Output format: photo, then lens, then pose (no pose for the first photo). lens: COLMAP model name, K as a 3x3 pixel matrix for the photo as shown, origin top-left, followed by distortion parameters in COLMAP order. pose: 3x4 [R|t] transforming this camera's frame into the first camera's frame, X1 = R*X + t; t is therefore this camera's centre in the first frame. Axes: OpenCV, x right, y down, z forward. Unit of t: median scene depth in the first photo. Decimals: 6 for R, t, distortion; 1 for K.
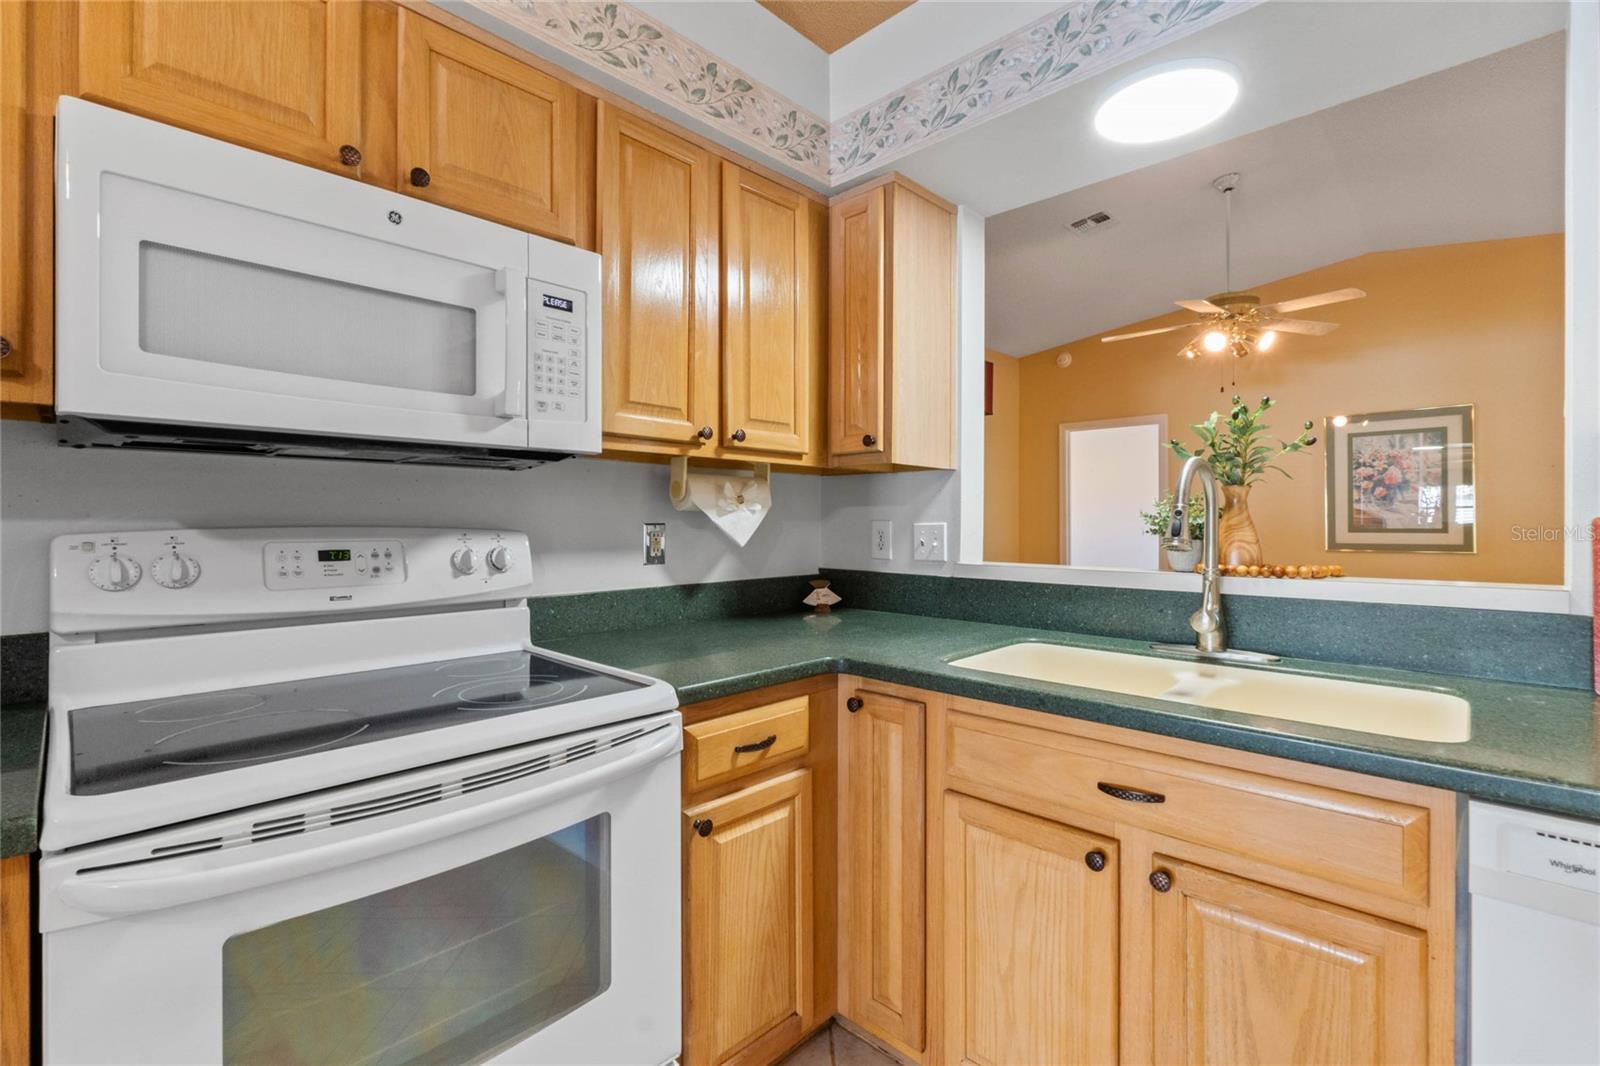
lens RADIAL K [[705.3, 0, 784.4], [0, 705.3, 519.7], [0, 0, 1]] dist [-0.004927, -0.000234]
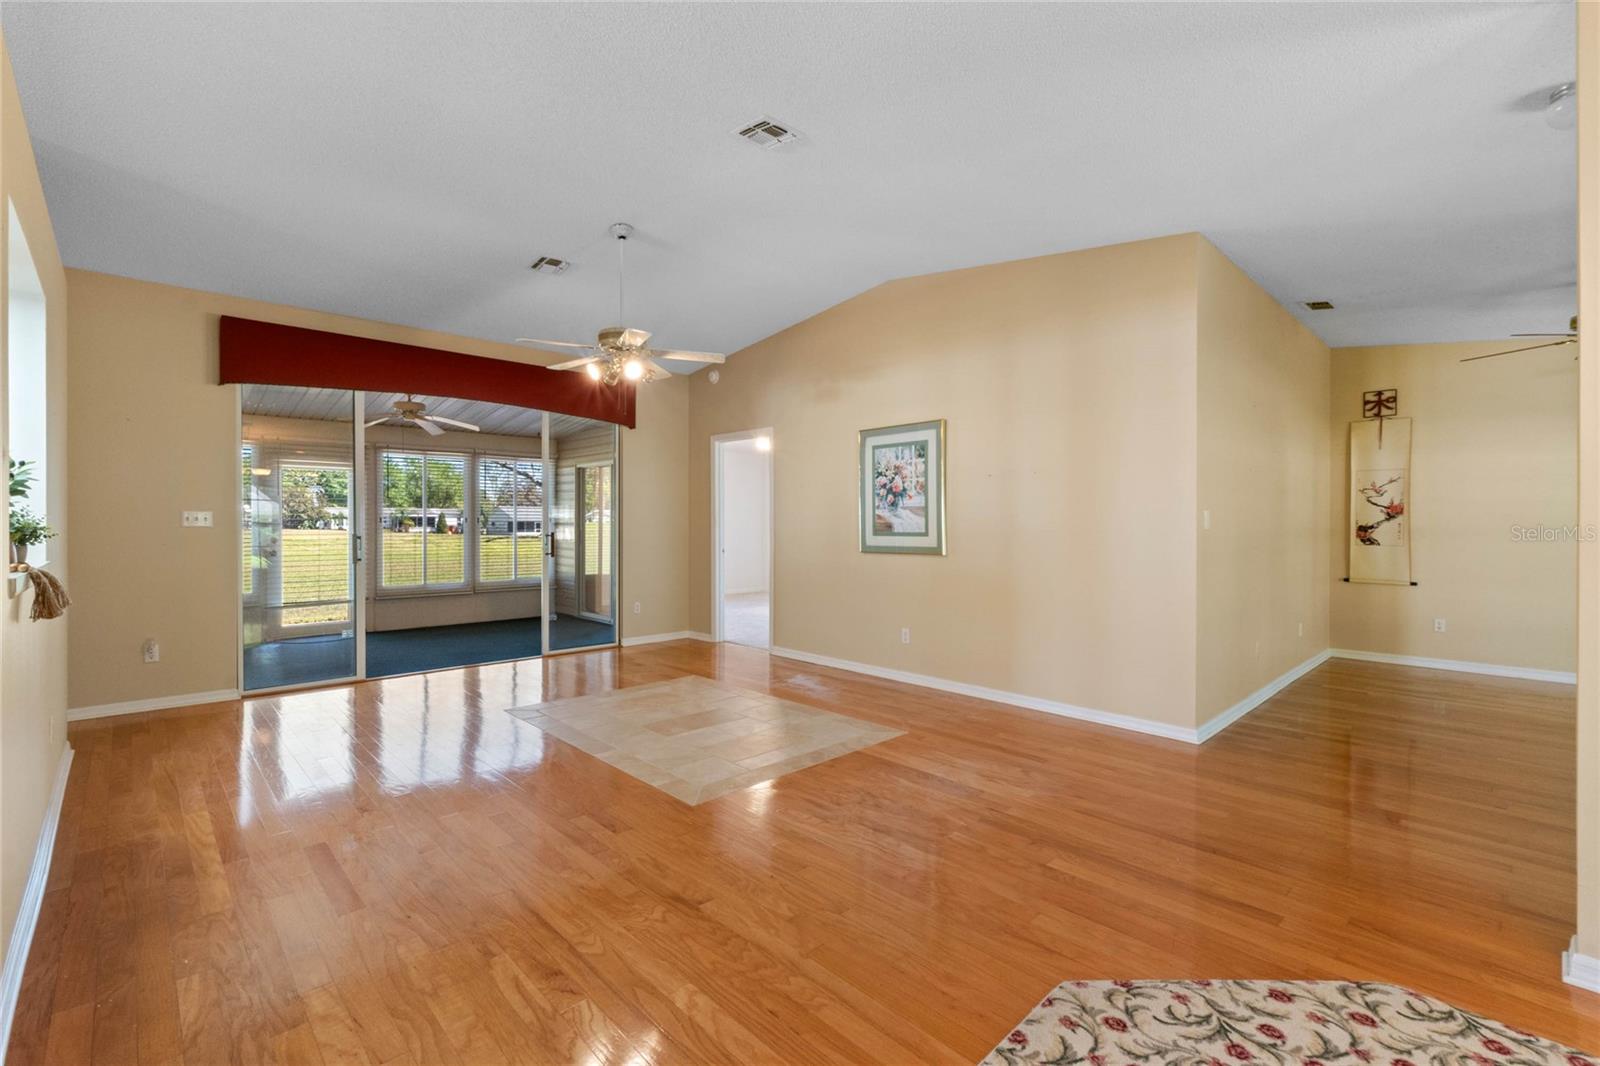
lens RADIAL K [[685.8, 0, 786.0], [0, 685.8, 526.9], [0, 0, 1]] dist [0.000854, 0.000144]
pose [[0.999715, 0.000248, -0.023852, 2.332101], [-0.000086, 0.999977, 0.006832, -0.010520], [0.023853, -0.006828, 0.999692, -0.249590]]
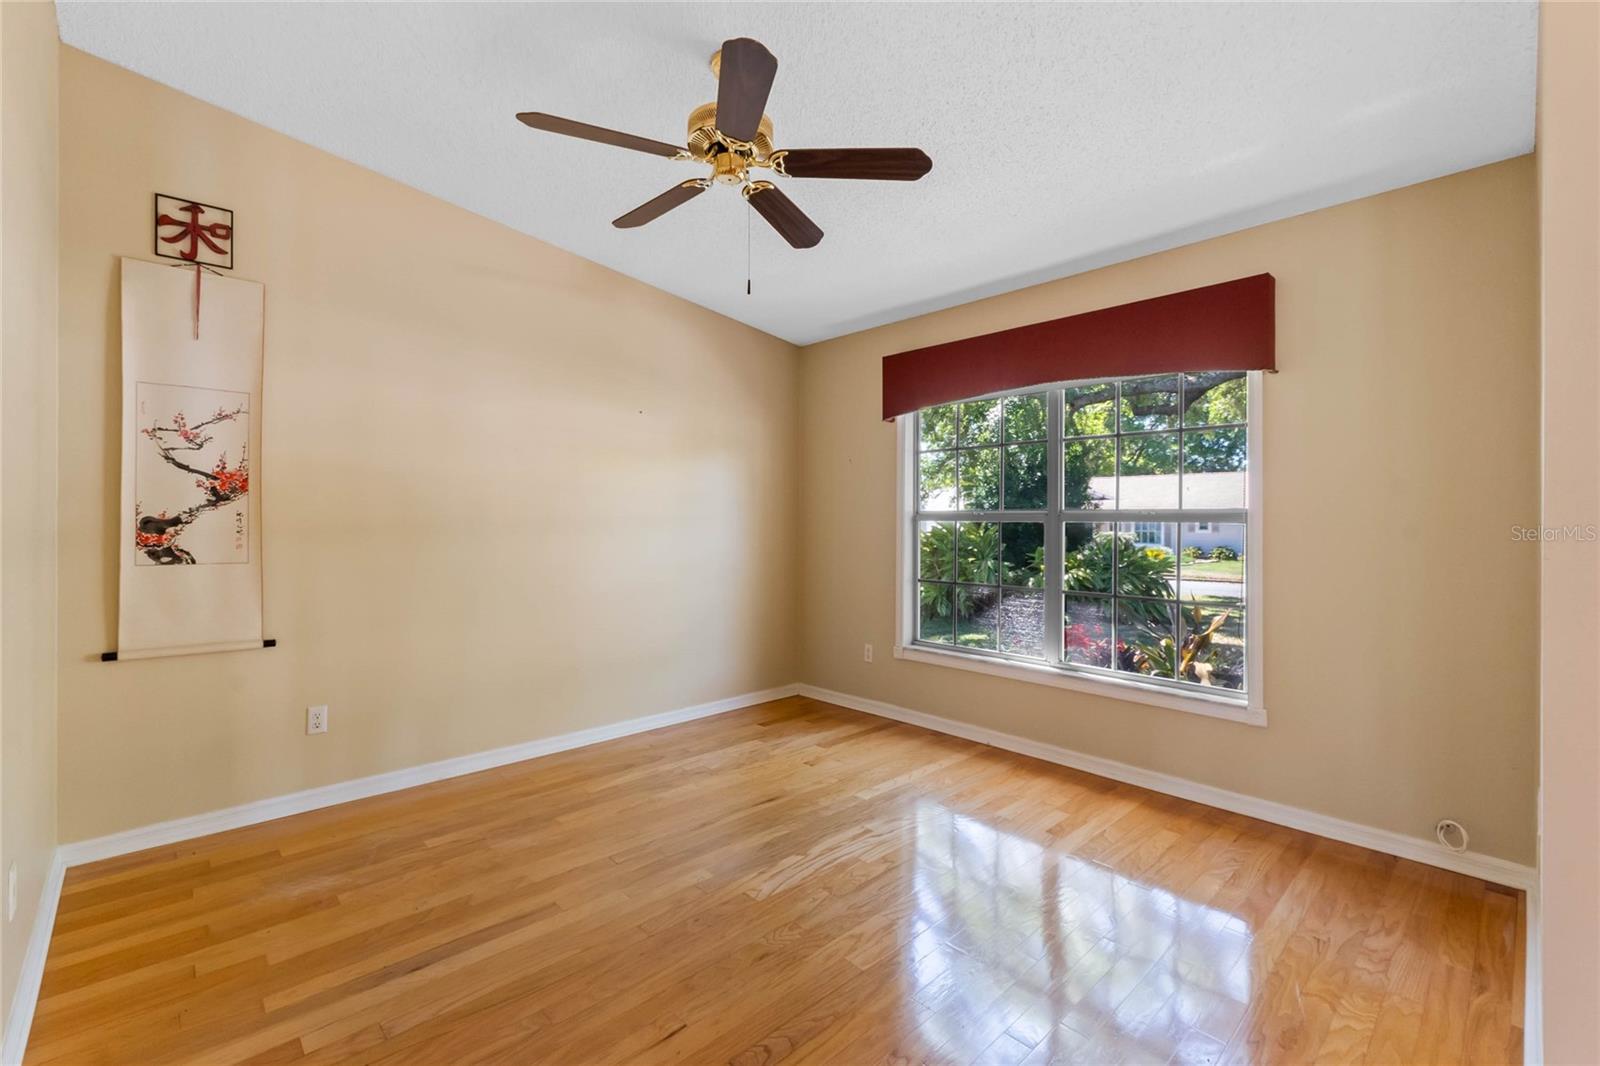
lens RADIAL K [[700.0, 0, 810.2], [0, 700.0, 517.8], [0, 0, 1]] dist [0.000538, -0.000072]
pose [[0.010542, 0.002126, 0.999942, 3.943942], [-0.002602, 0.999994, -0.002099, 0.008379], [-0.999941, -0.002580, 0.010548, 2.242008]]
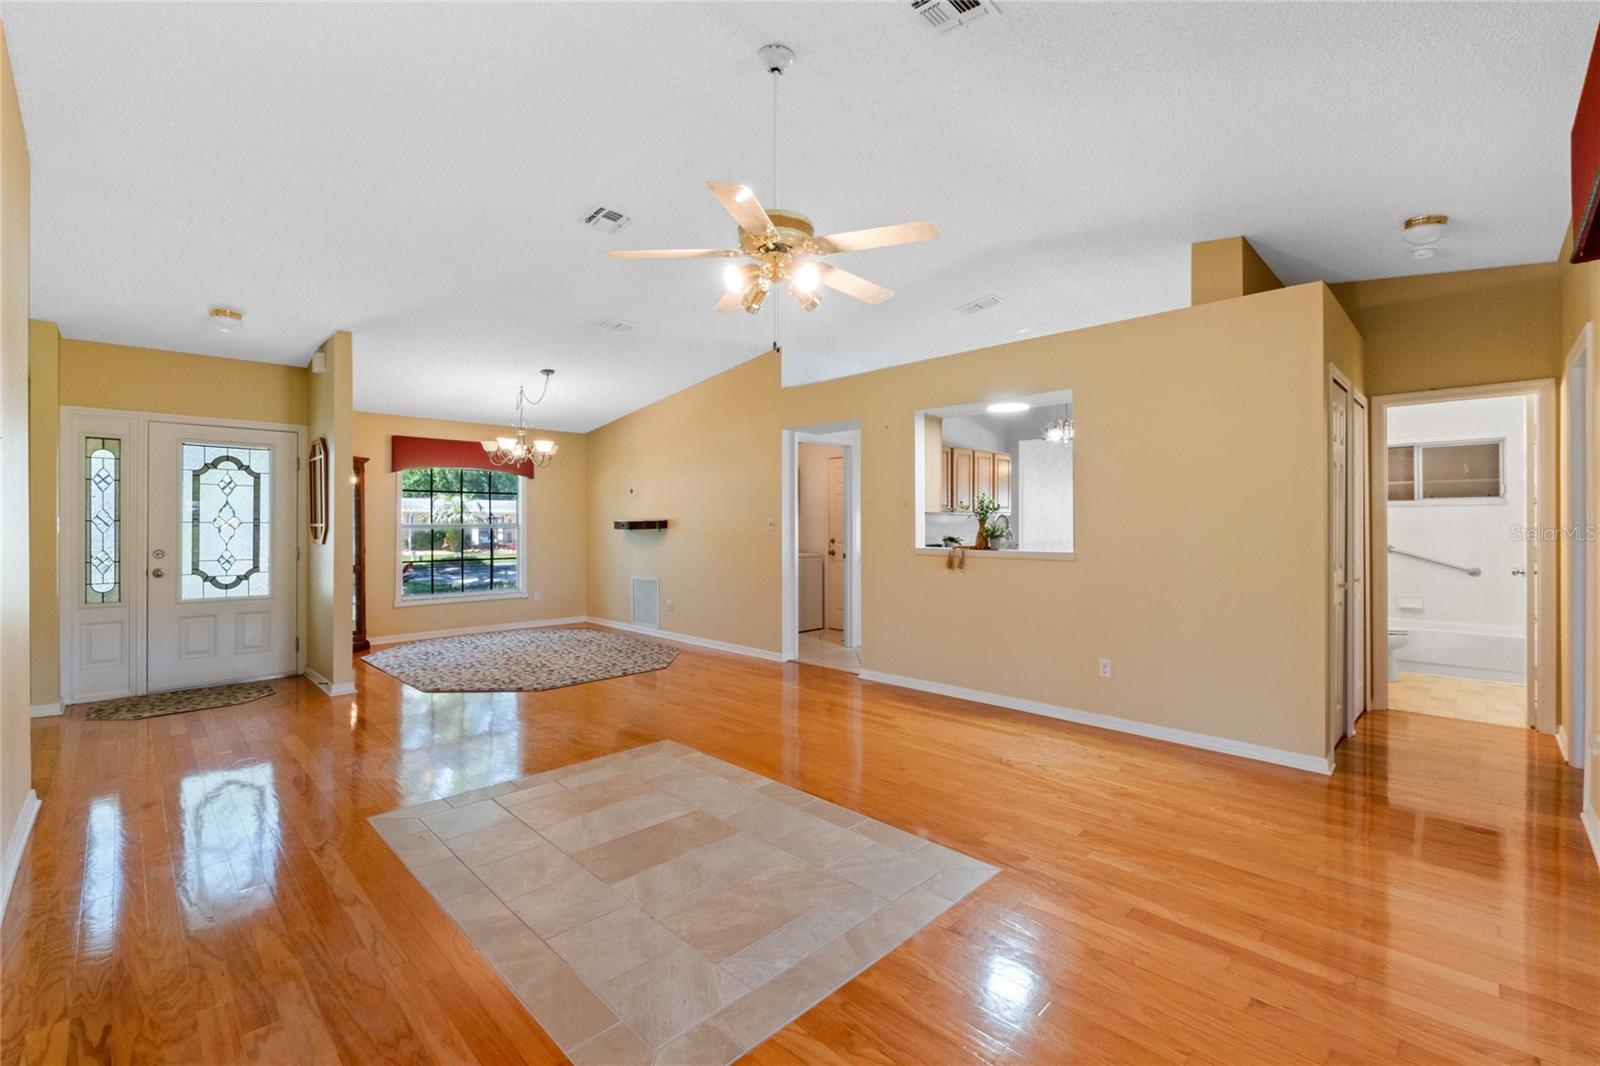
lens RADIAL K [[693.4, 0, 795.5], [0, 693.4, 522.1], [0, 0, 1]] dist [-0.005109, 0.000067]
pose [[-0.999995, 0.001915, -0.002414, 1.546392], [0.001919, 0.999997, -0.001591, -0.026466], [0.002411, -0.001596, -0.999996, 4.302289]]
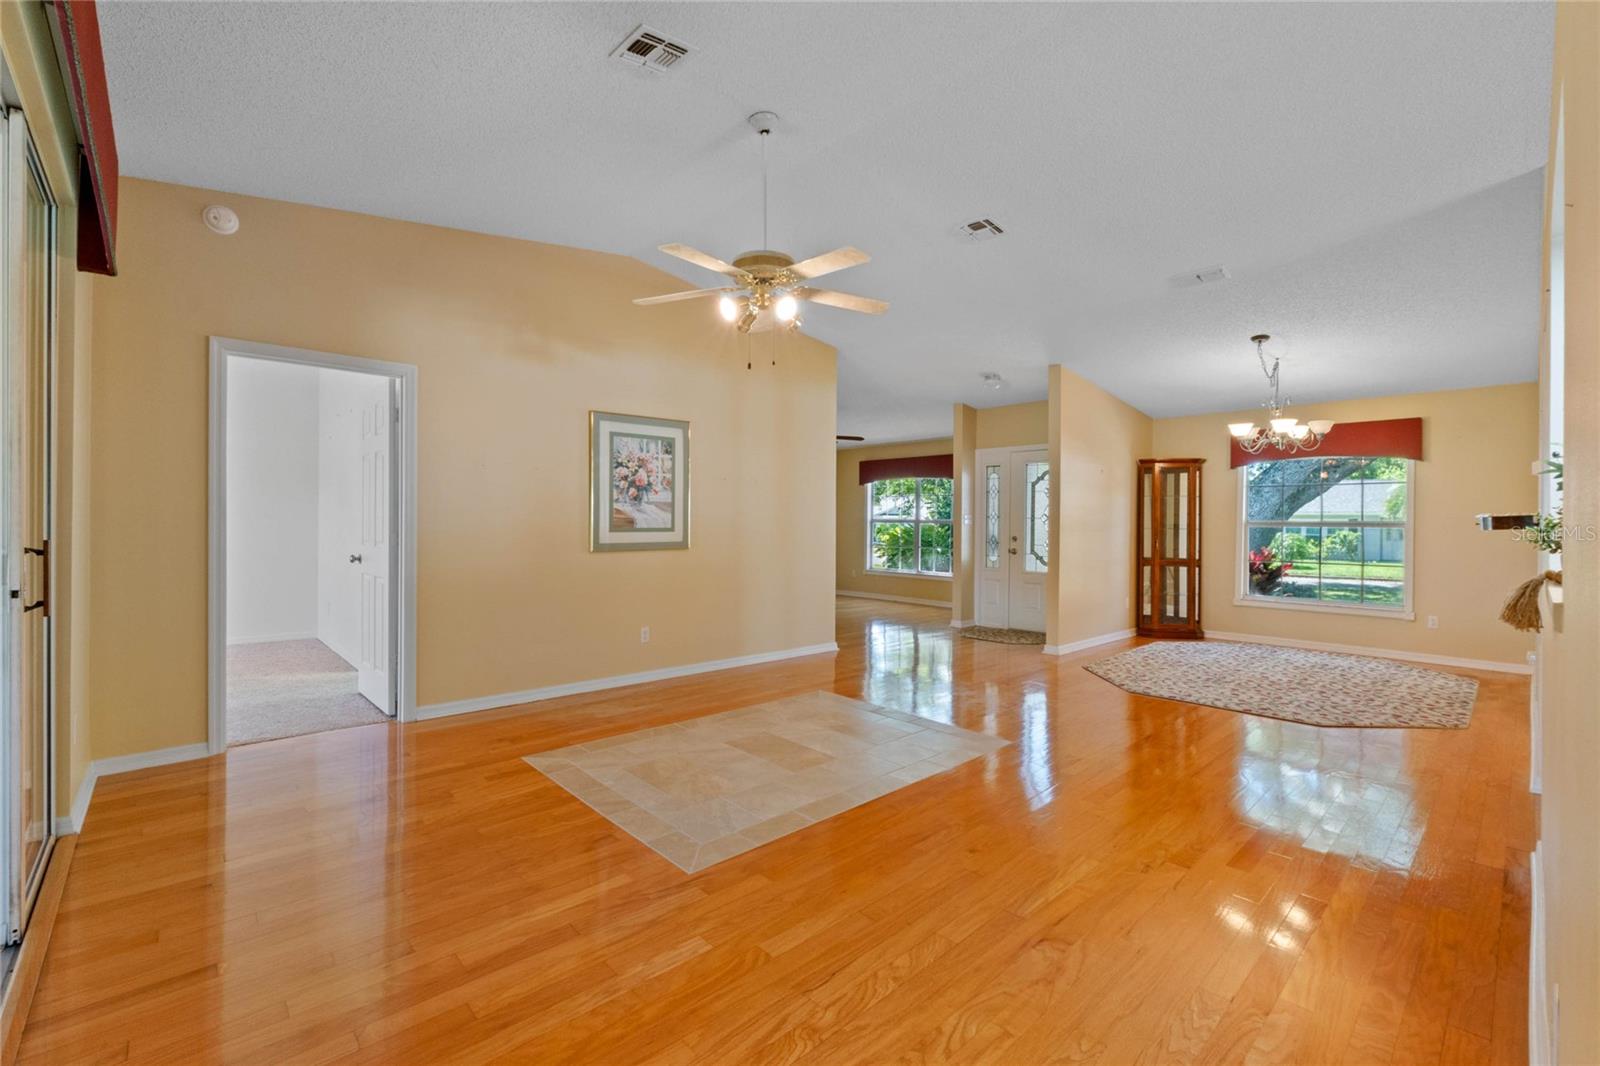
lens RADIAL K [[683.7, 0, 796.1], [0, 683.7, 521.8], [0, 0, 1]] dist [-0.002365, -0.000437]
pose [[0.042063, 0.000631, 0.999115, -0.470814], [-0.008219, 0.999966, -0.000286, 0.005425], [-0.999081, -0.008200, 0.042067, 2.359229]]
